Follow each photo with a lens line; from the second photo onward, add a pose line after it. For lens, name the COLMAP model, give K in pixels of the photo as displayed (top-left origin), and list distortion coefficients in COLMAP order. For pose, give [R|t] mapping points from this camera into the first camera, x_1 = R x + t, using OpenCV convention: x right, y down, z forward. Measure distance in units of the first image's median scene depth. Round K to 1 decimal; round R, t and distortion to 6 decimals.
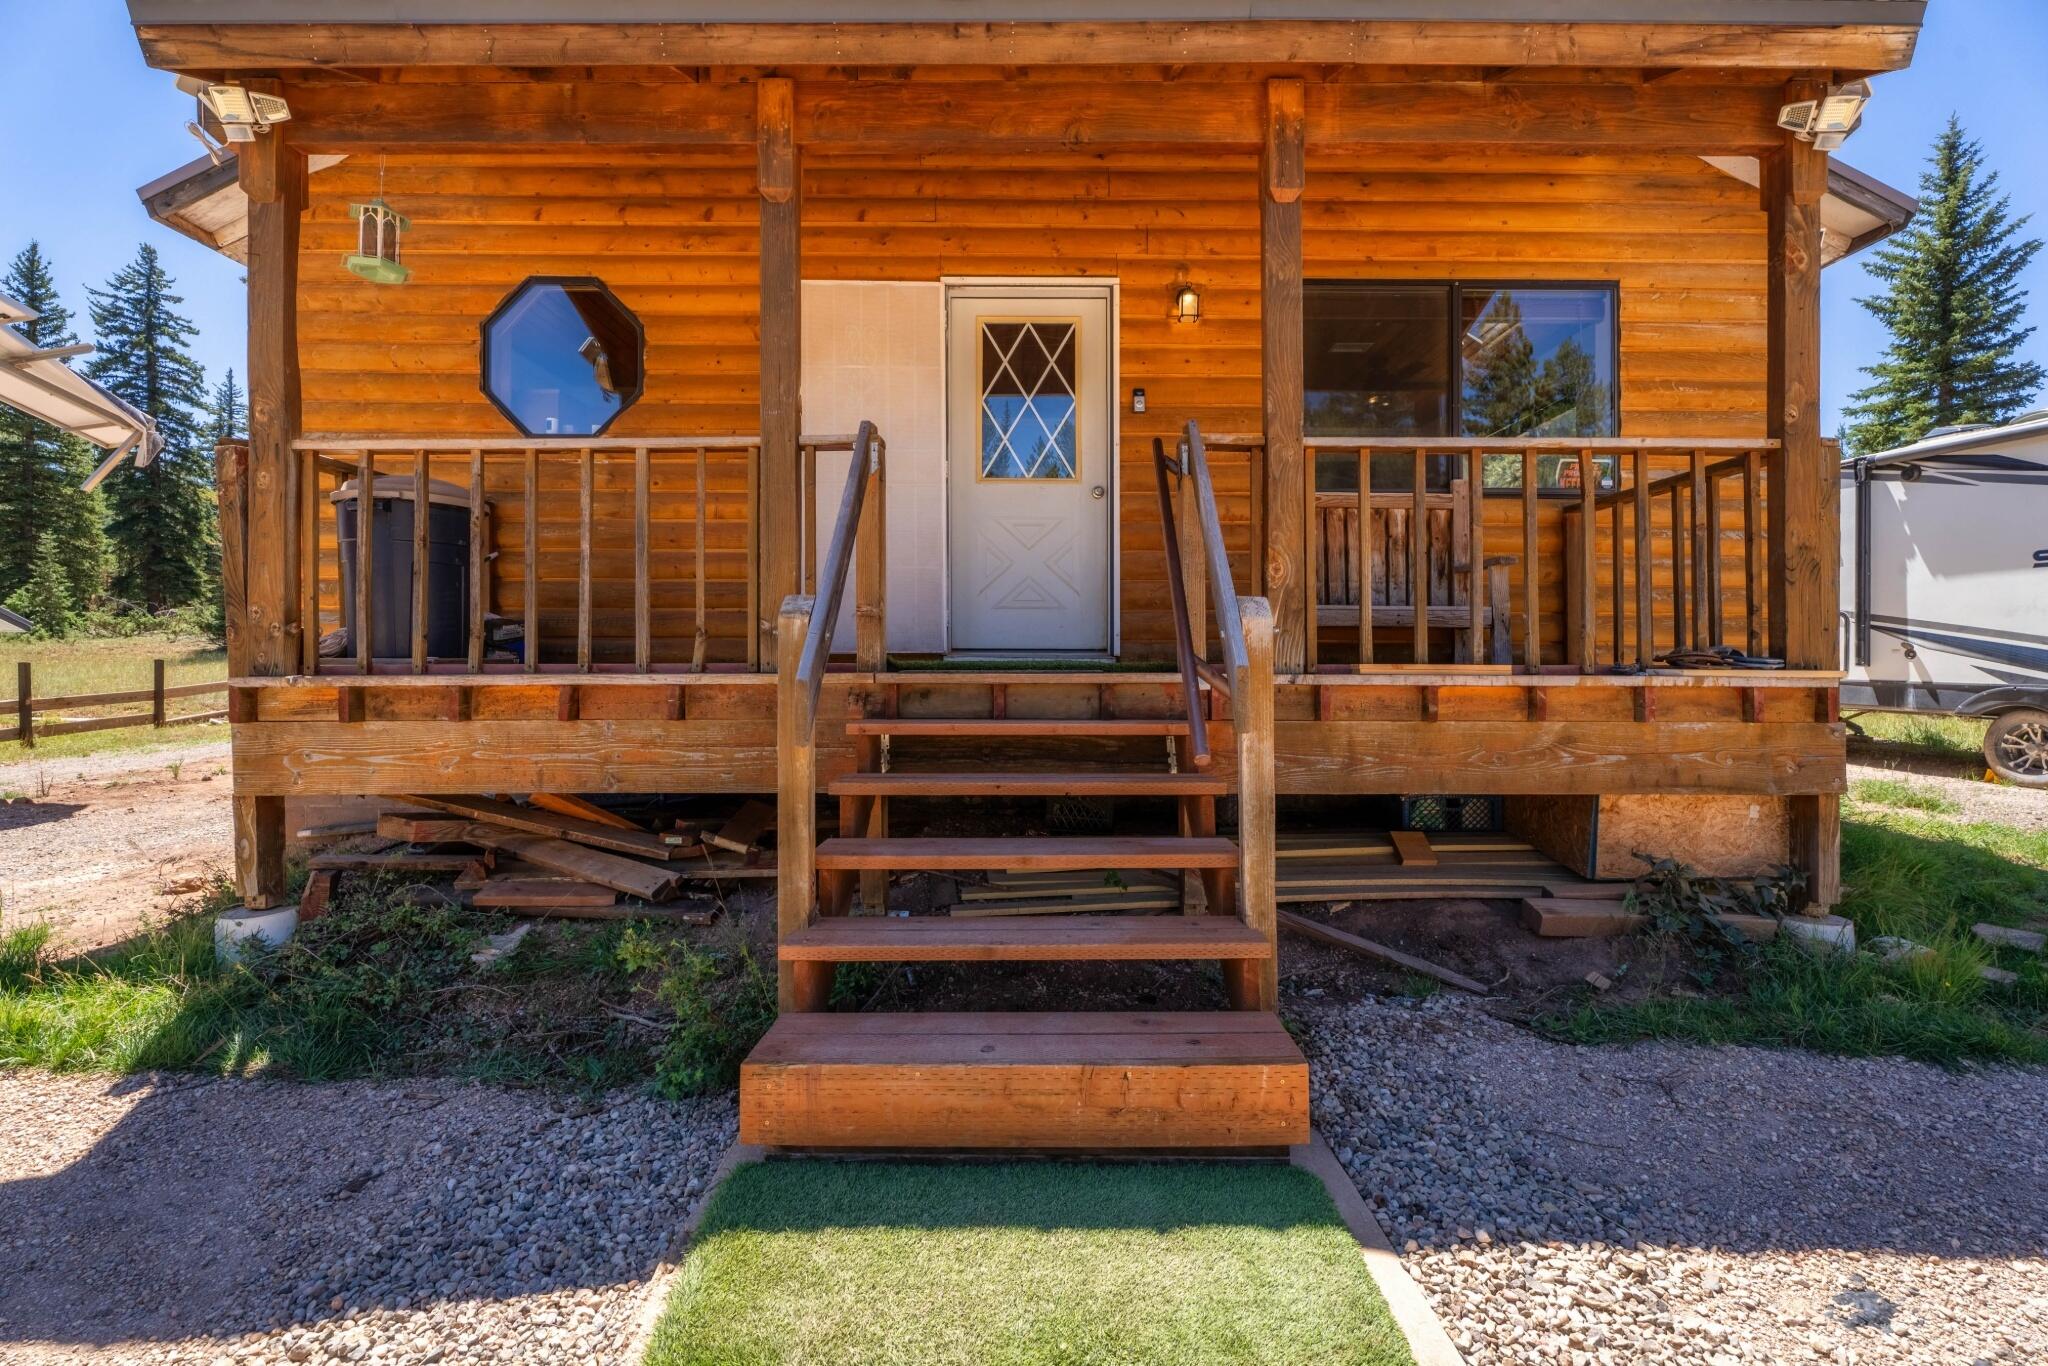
lens RADIAL K [[854.5, 0, 986.9], [0, 854.5, 657.5], [0, 0, 1]] dist [0.002069, 0.000289]
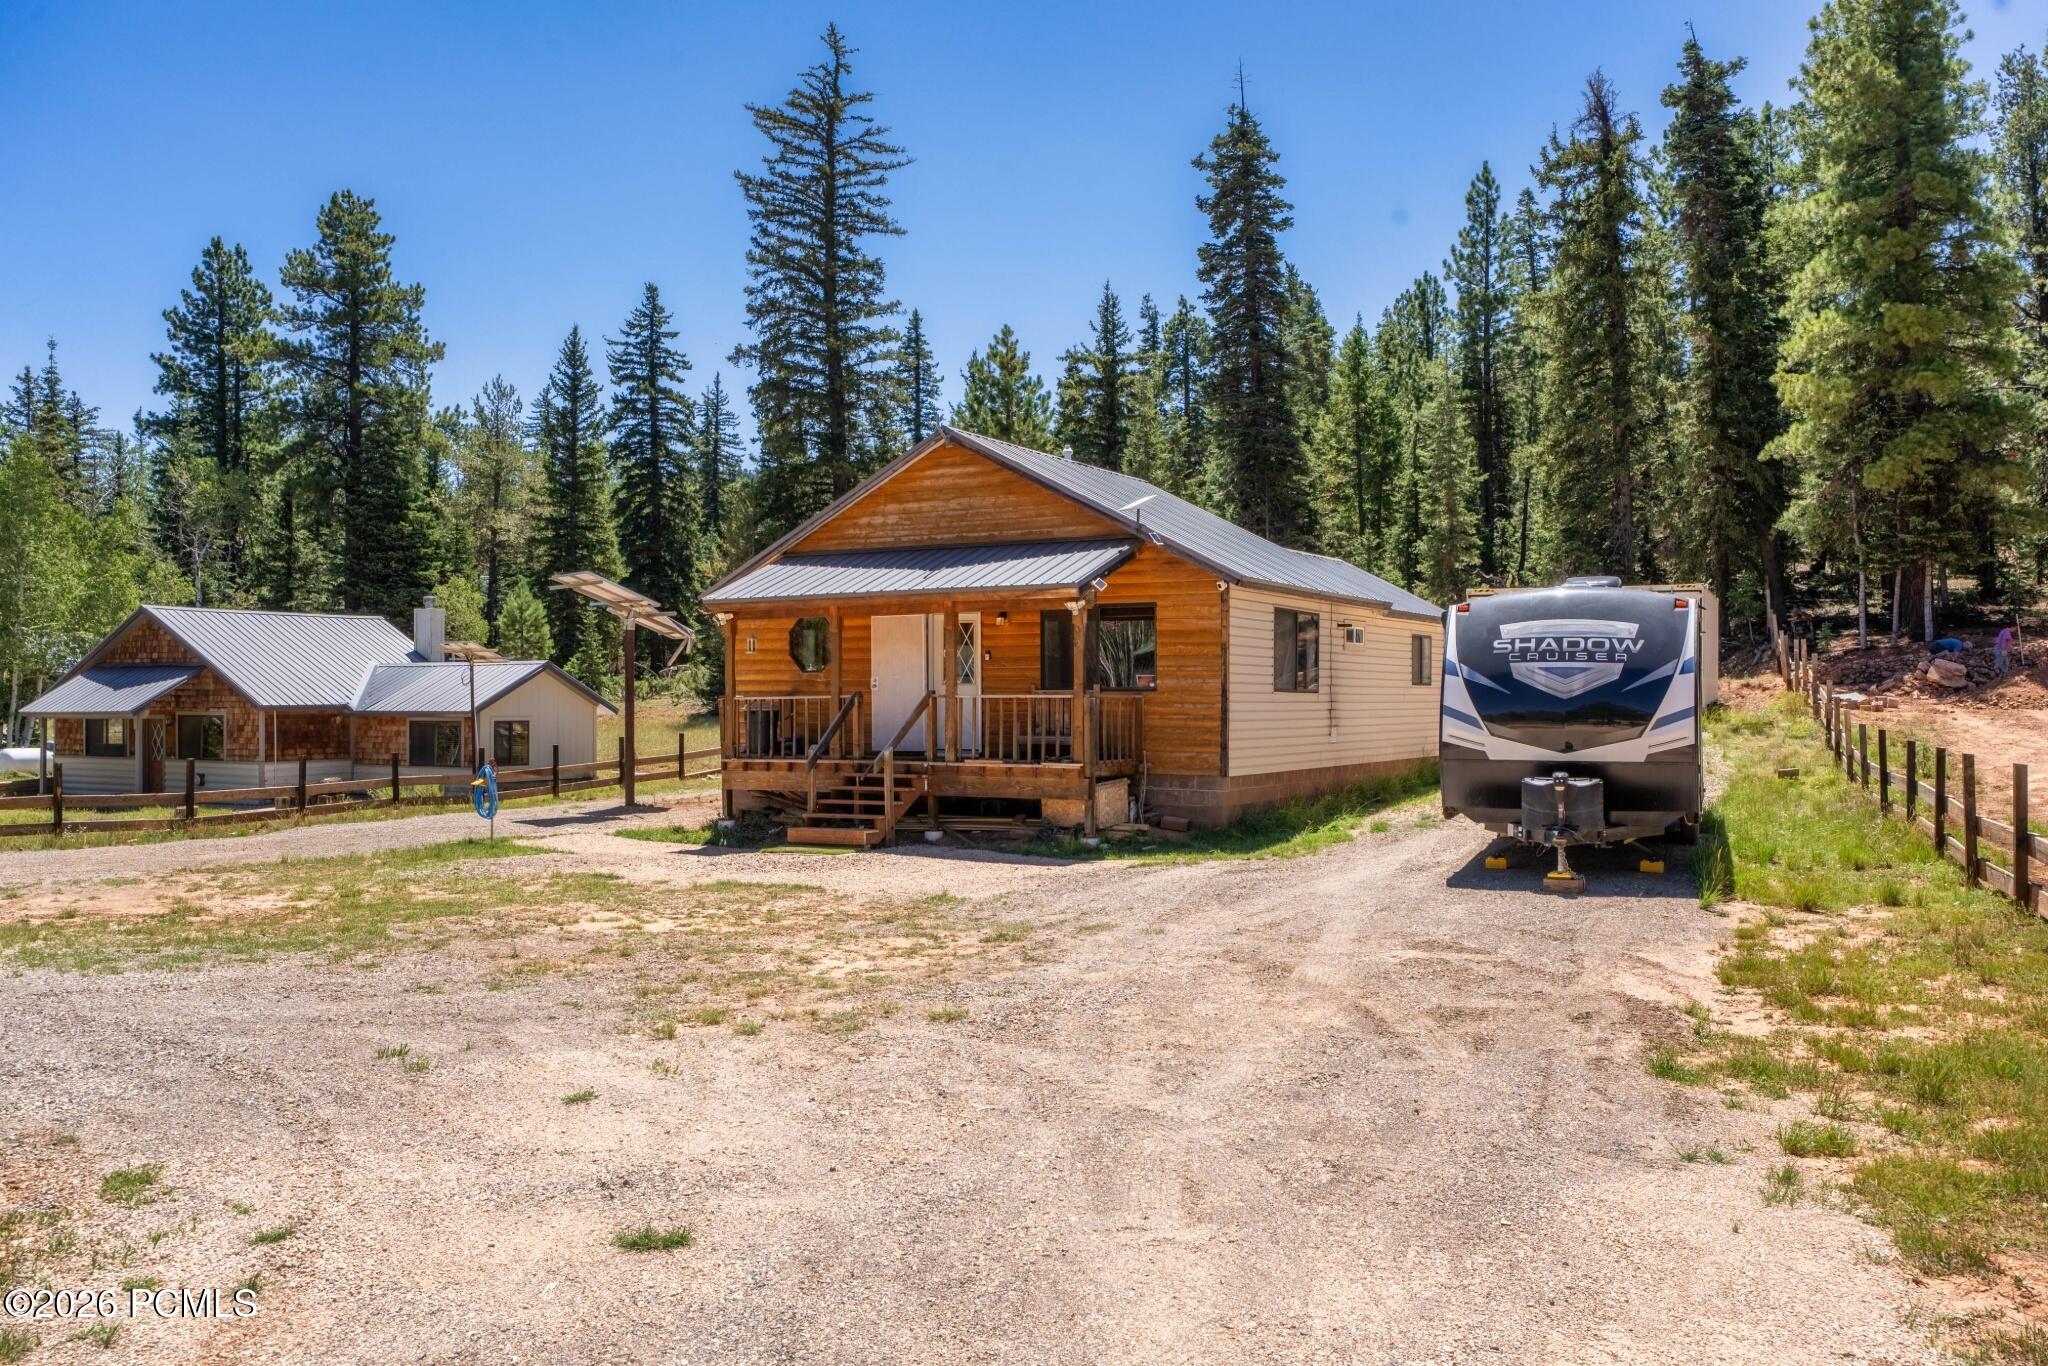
lens RADIAL K [[1529.8, 0, 1103.4], [0, 1529.8, 680.5], [0, 0, 1]] dist [-0.006803, -0.001529]
pose [[0.889010, -0.008481, -0.457810, 0.441038], [0.004062, 0.999935, -0.010636, -0.028793], [0.457871, 0.007596, 0.888986, -0.502769]]
